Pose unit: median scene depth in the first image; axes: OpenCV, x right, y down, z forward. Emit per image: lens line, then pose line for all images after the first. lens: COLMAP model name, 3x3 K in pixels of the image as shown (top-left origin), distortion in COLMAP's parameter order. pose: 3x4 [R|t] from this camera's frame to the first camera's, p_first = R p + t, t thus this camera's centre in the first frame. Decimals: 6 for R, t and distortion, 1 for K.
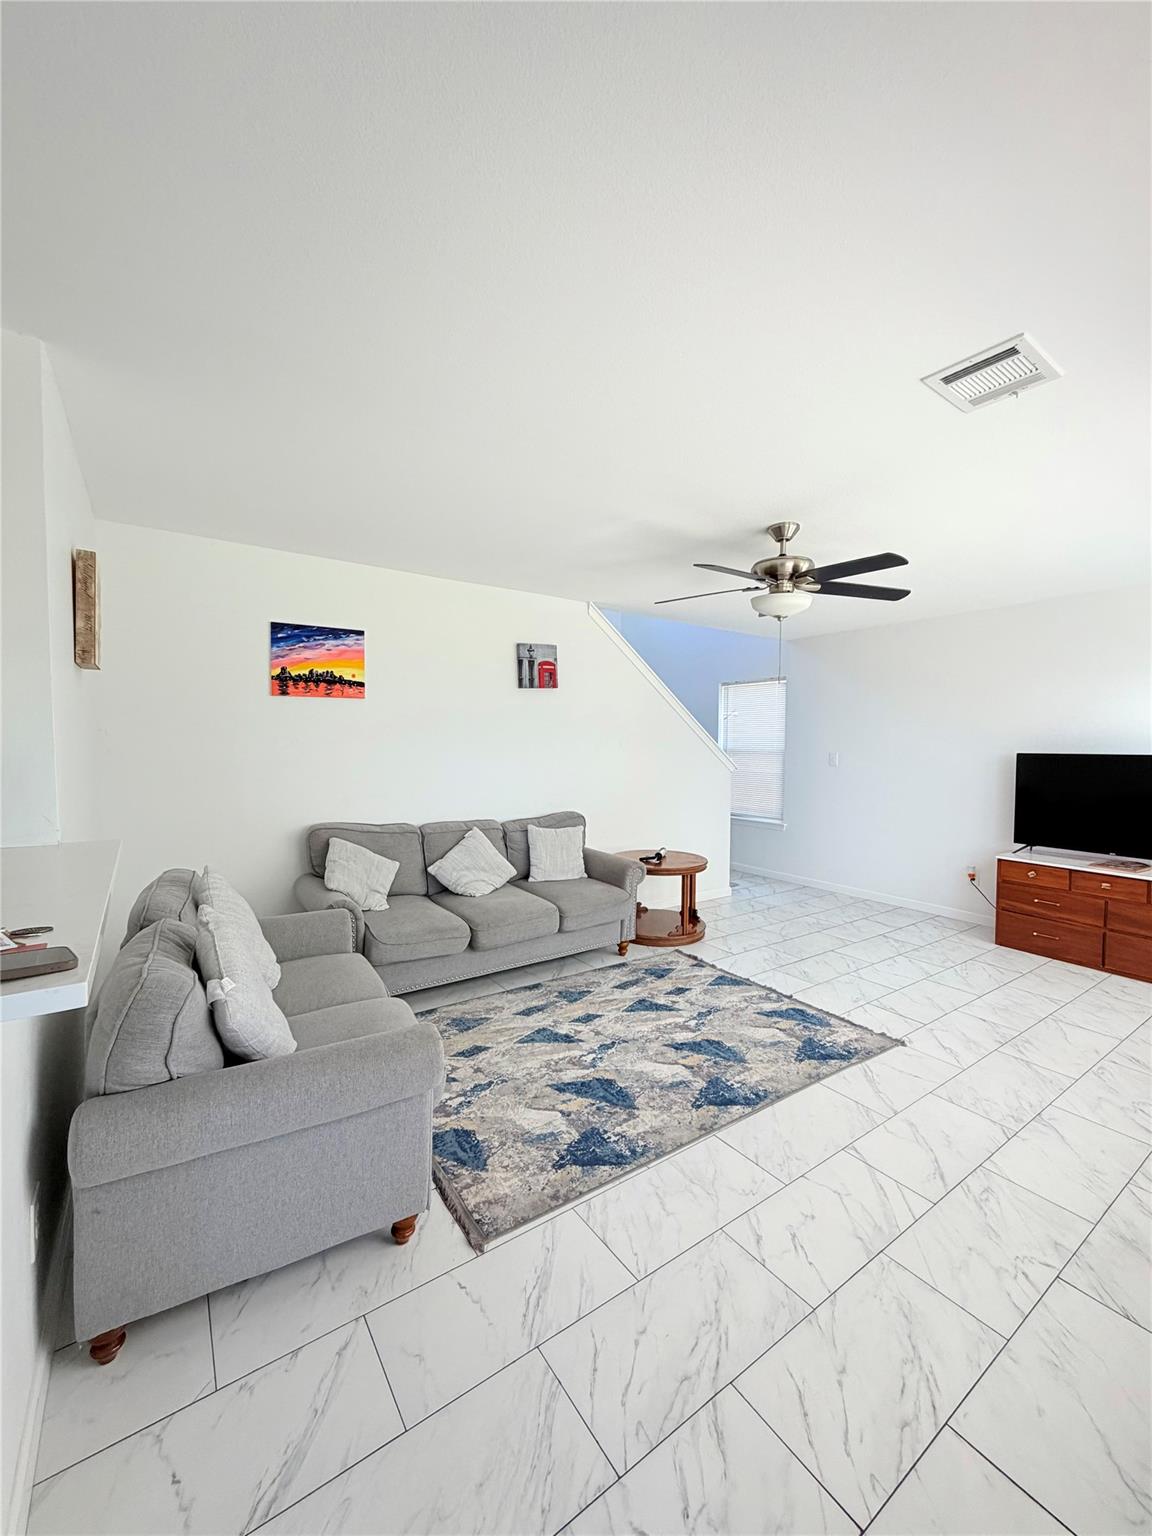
lens RADIAL K [[611.3, 0, 577.9], [0, 611.3, 765.9], [0, 0, 1]] dist [-0.000614, 0.000336]
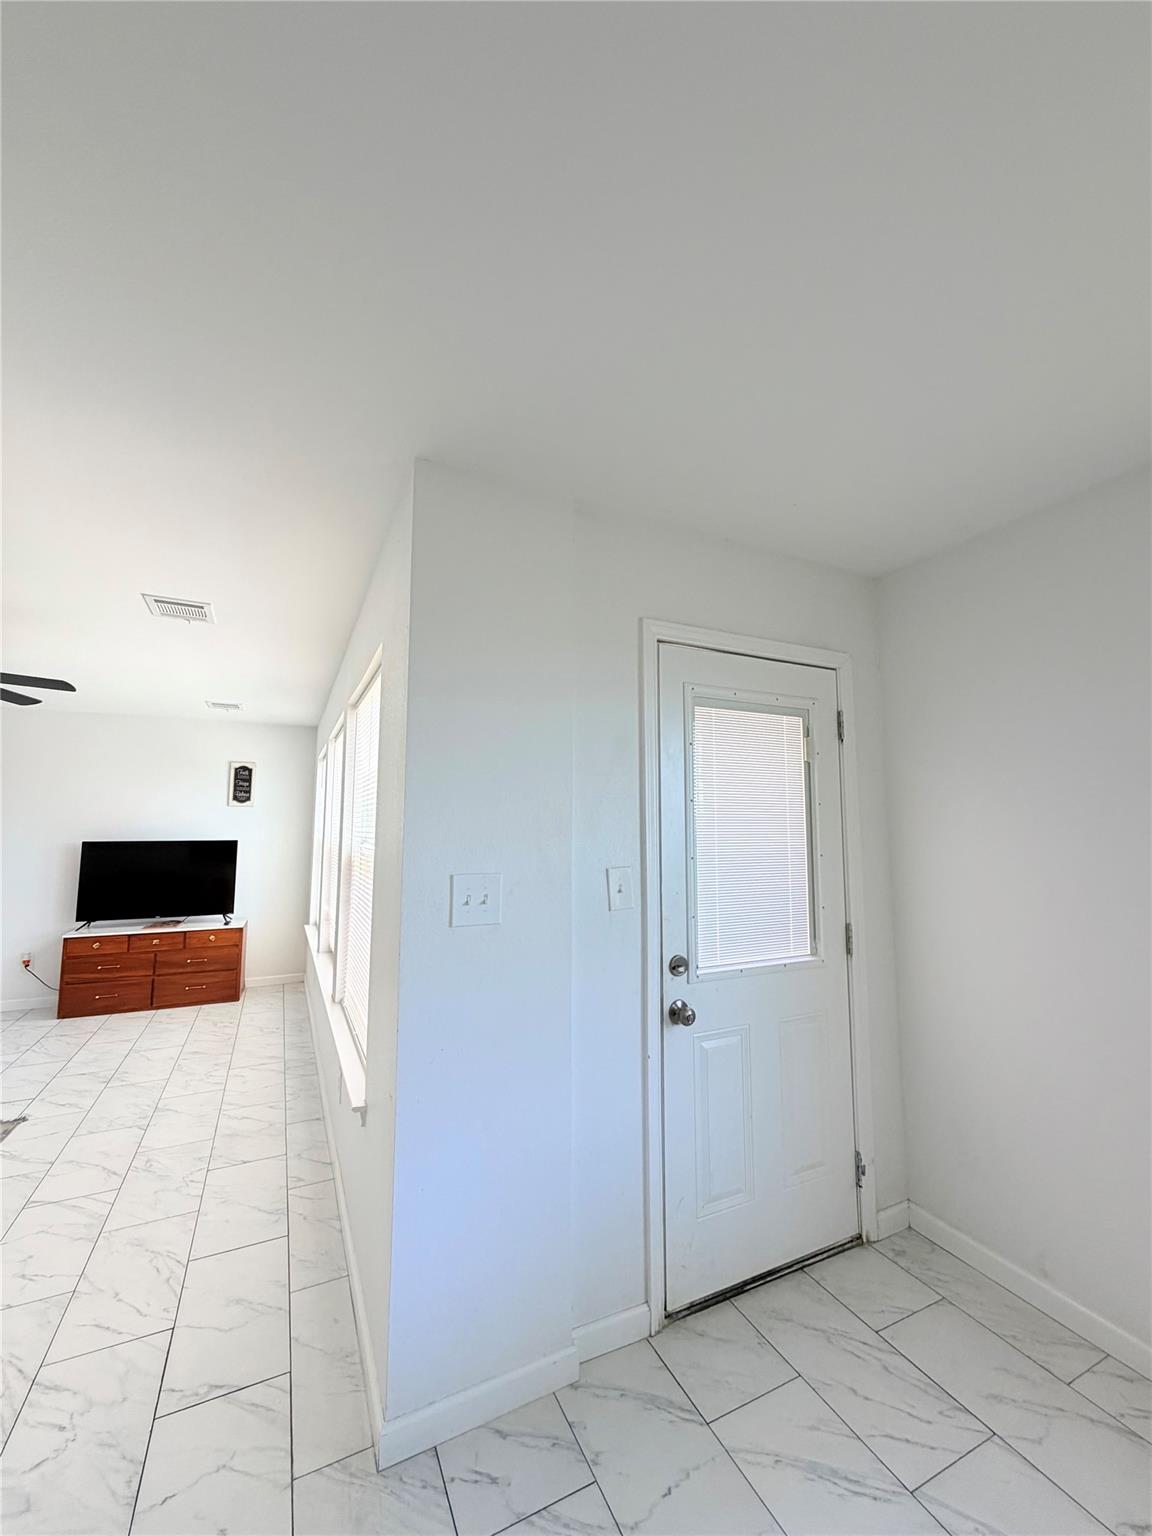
lens RADIAL K [[611.3, 0, 577.9], [0, 611.3, 765.9], [0, 0, 1]] dist [-0.000614, 0.000336]
pose [[0.156727, 0.095398, 0.983024, -0.368948], [0.036146, 0.994103, -0.102236, -0.014495], [-0.986980, 0.051556, 0.152355, -0.132362]]
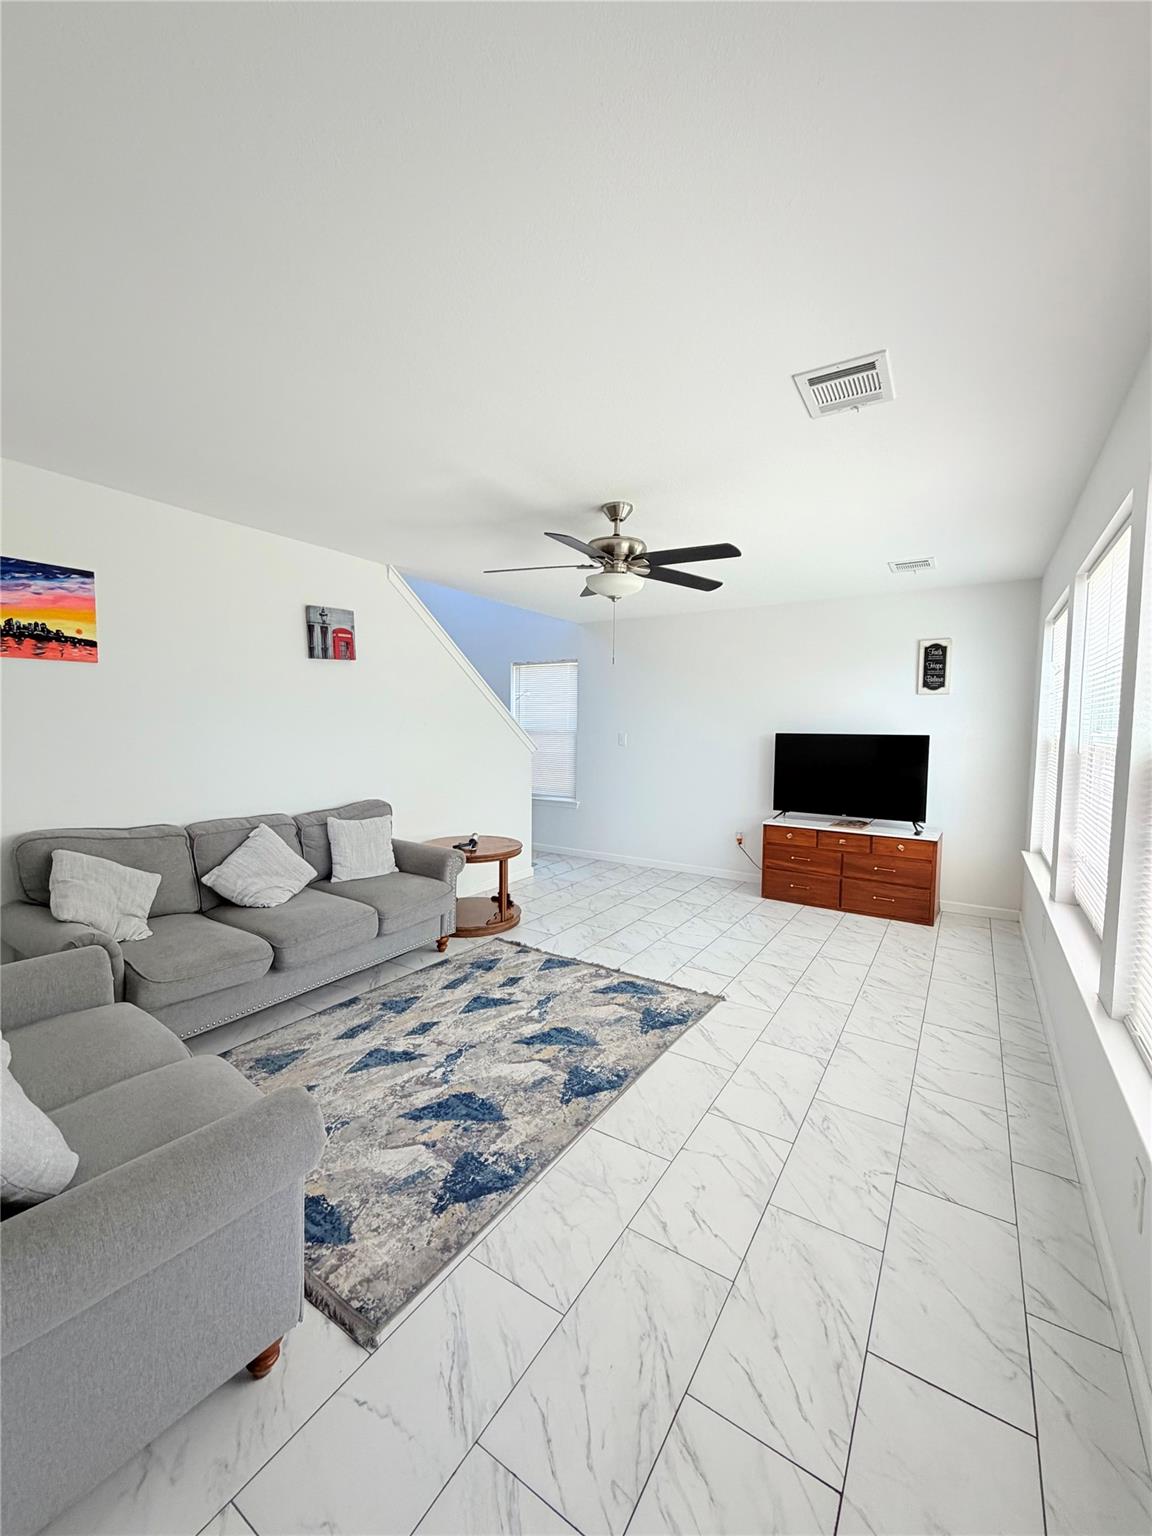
lens RADIAL K [[611.3, 0, 577.9], [0, 611.3, 765.9], [0, 0, 1]] dist [-0.000614, 0.000336]
pose [[0.925063, -0.022408, 0.379152, -0.100257], [0.010078, 0.999355, 0.034474, -0.003376], [-0.379680, -0.028070, 0.924692, 0.082877]]
